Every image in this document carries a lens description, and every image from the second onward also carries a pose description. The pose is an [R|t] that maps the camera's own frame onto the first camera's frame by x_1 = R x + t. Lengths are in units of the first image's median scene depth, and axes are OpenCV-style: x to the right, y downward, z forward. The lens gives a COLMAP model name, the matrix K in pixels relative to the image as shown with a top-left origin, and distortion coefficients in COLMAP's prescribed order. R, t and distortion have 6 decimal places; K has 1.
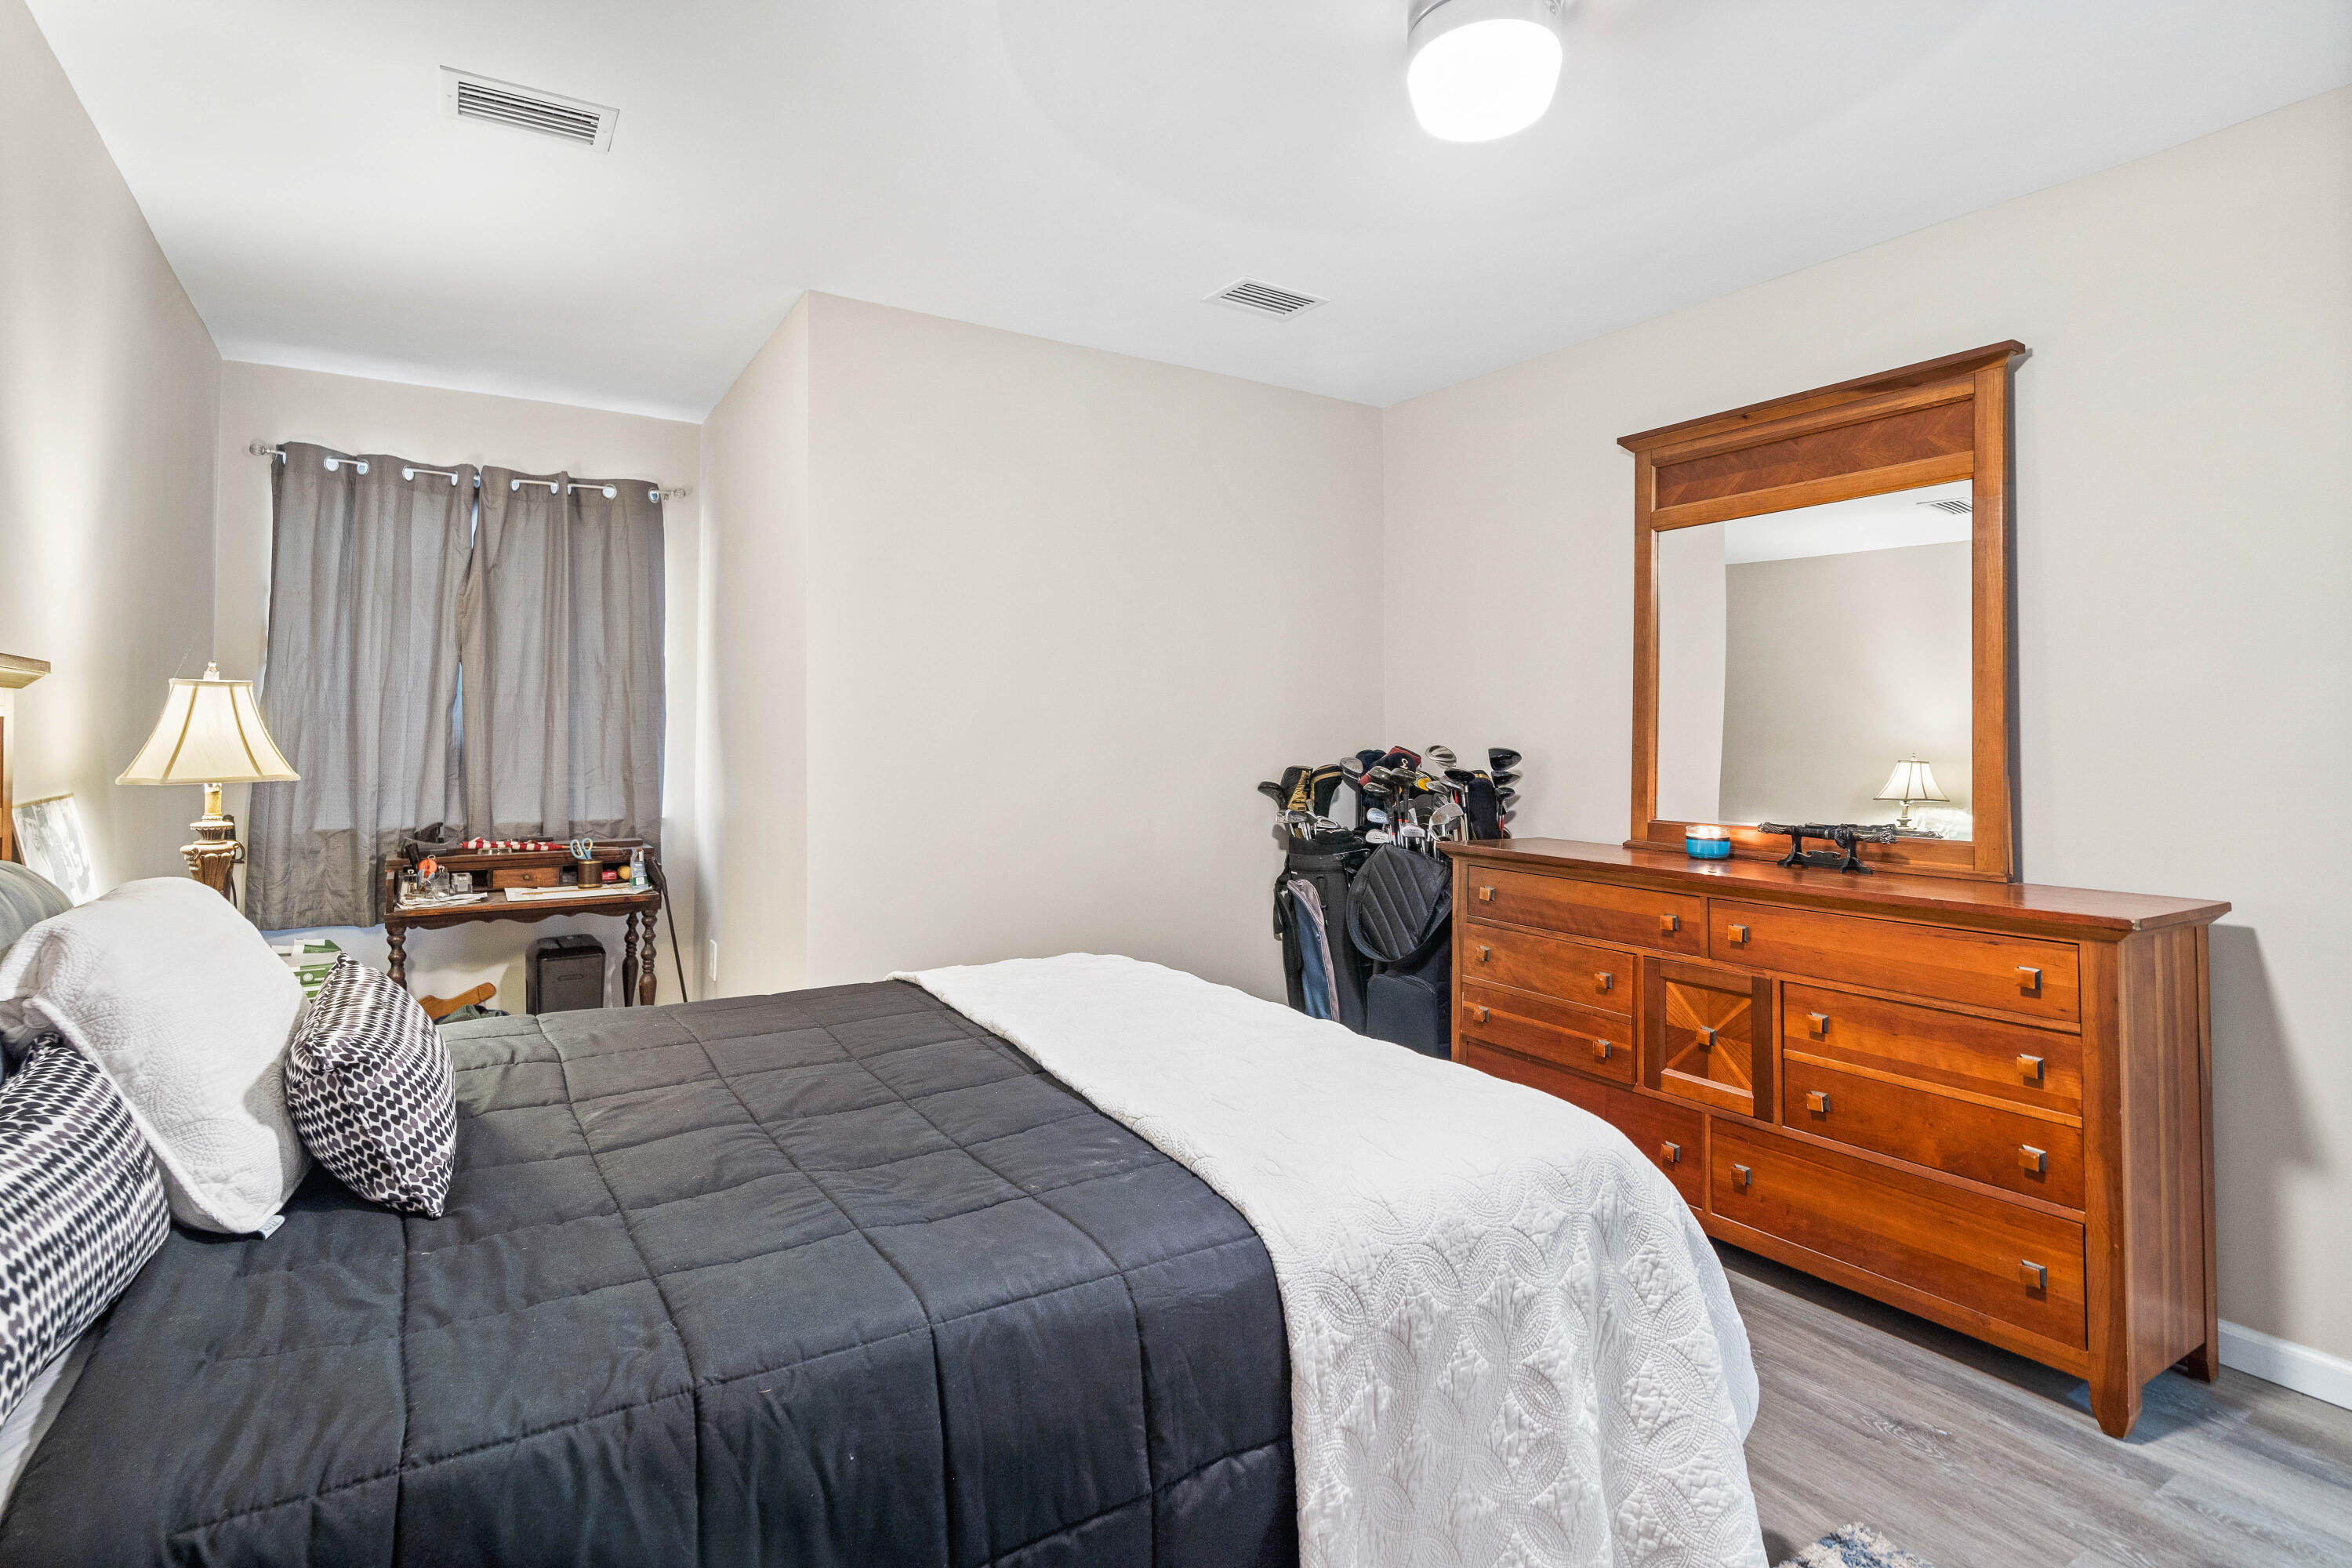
lens RADIAL K [[1162.0, 0, 1149.1], [0, 1162.0, 726.5], [0, 0, 1]] dist [0.005344, 0.000244]
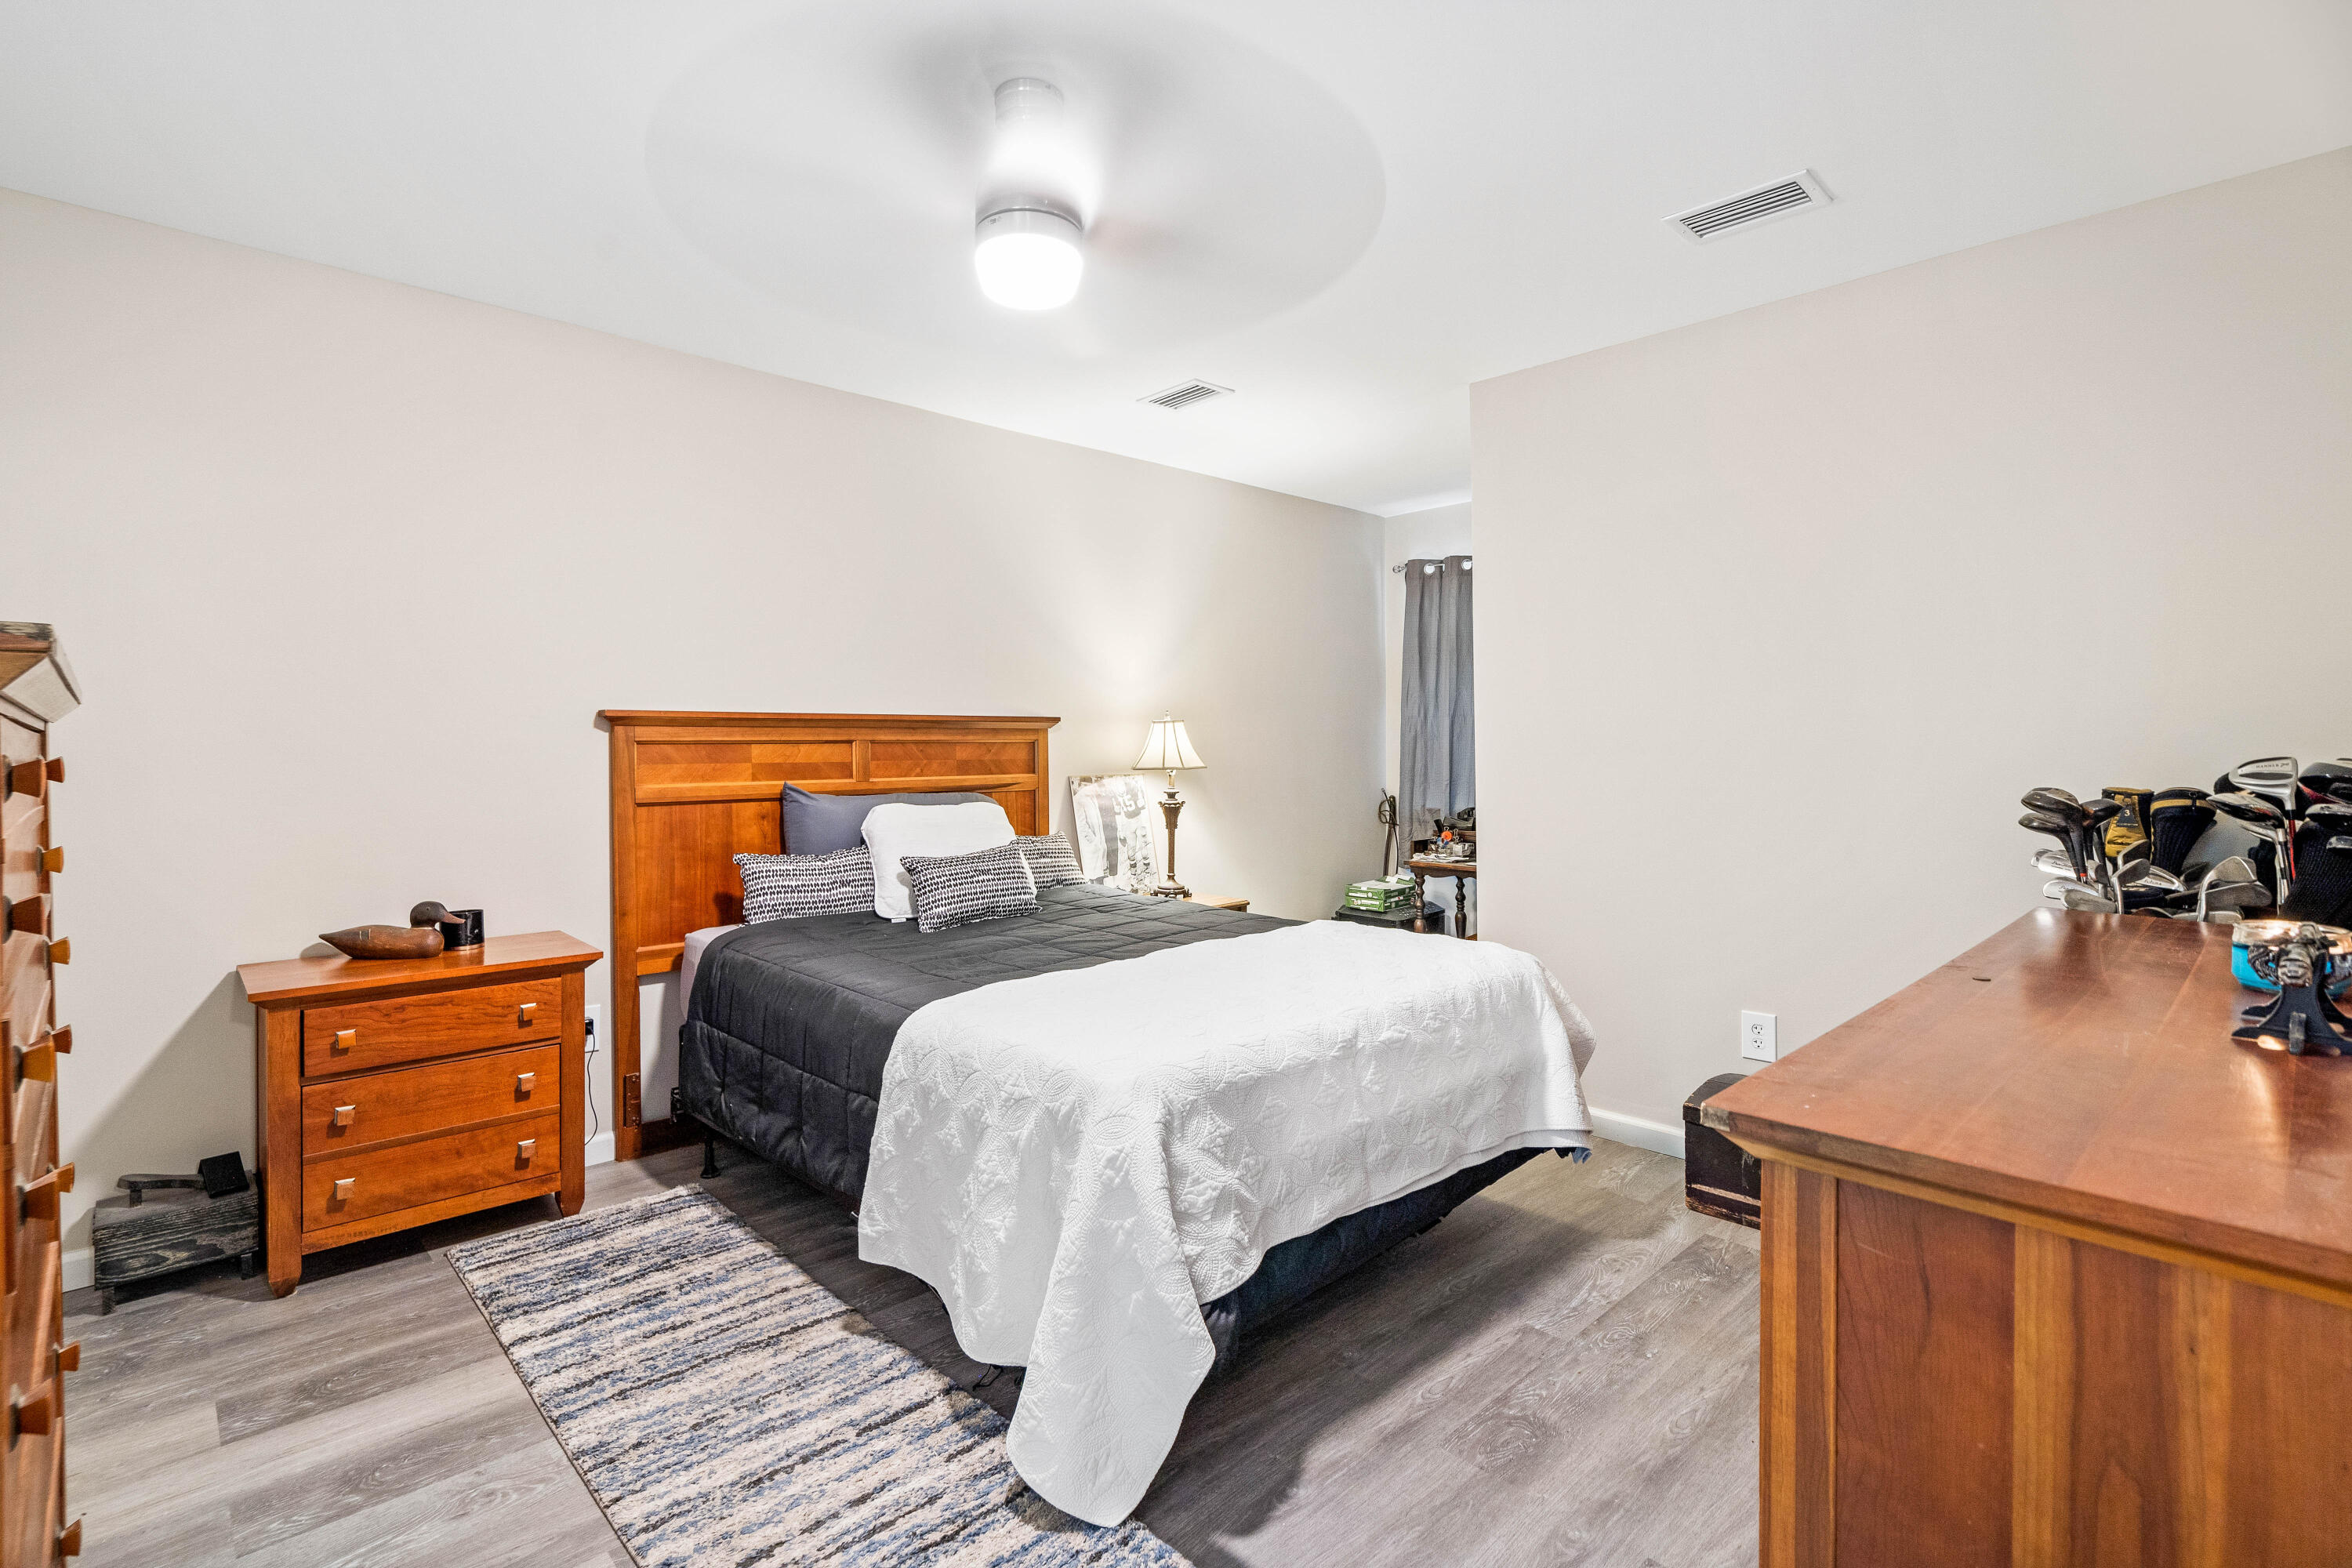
lens RADIAL K [[1100.7, 0, 1177.1], [0, 1100.7, 764.7], [0, 0, 1]] dist [-0.002013, 0.000985]
pose [[0.210979, 0.006780, -0.977467, 0.916916], [-0.003806, 0.999974, 0.006115, 0.026954], [0.977483, 0.002430, 0.211000, 0.518336]]
